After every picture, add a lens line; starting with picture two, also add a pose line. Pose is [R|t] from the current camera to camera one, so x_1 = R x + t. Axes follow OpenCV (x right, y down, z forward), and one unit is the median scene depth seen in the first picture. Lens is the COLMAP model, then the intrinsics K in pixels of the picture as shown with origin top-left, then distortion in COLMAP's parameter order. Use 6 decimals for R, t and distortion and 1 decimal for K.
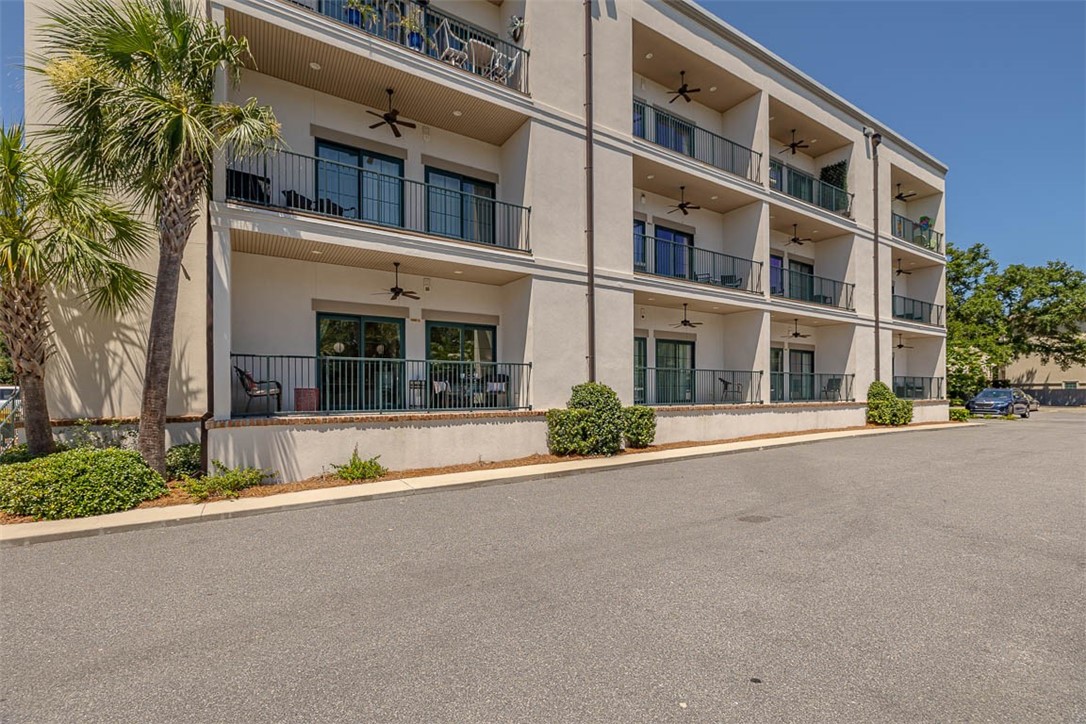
lens RADIAL K [[467.3, 0, 537.4], [0, 467.3, 395.7], [0, 0, 1]] dist [-0.002386, 0.000614]
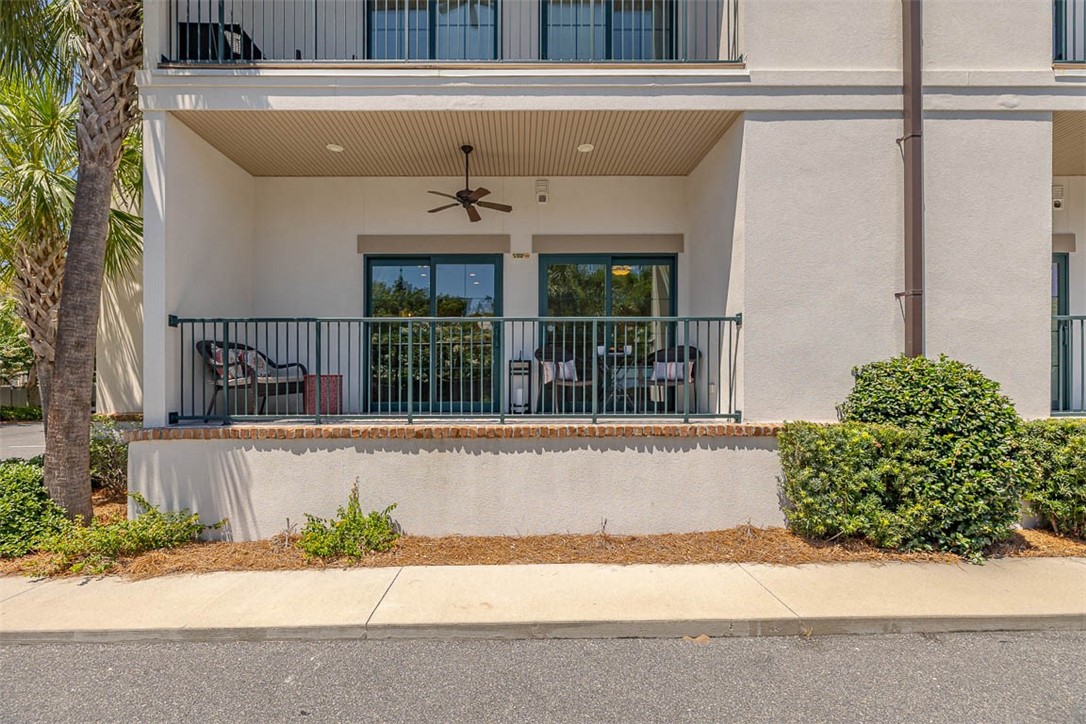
lens RADIAL K [[467.3, 0, 526.3], [0, 467.3, 387.4], [0, 0, 1]] dist [-0.002386, 0.000614]
pose [[0.857072, 0.006825, -0.515151, 0.041176], [-0.003922, 0.999970, 0.006723, -0.004210], [0.515181, -0.003742, 0.857073, 0.524603]]
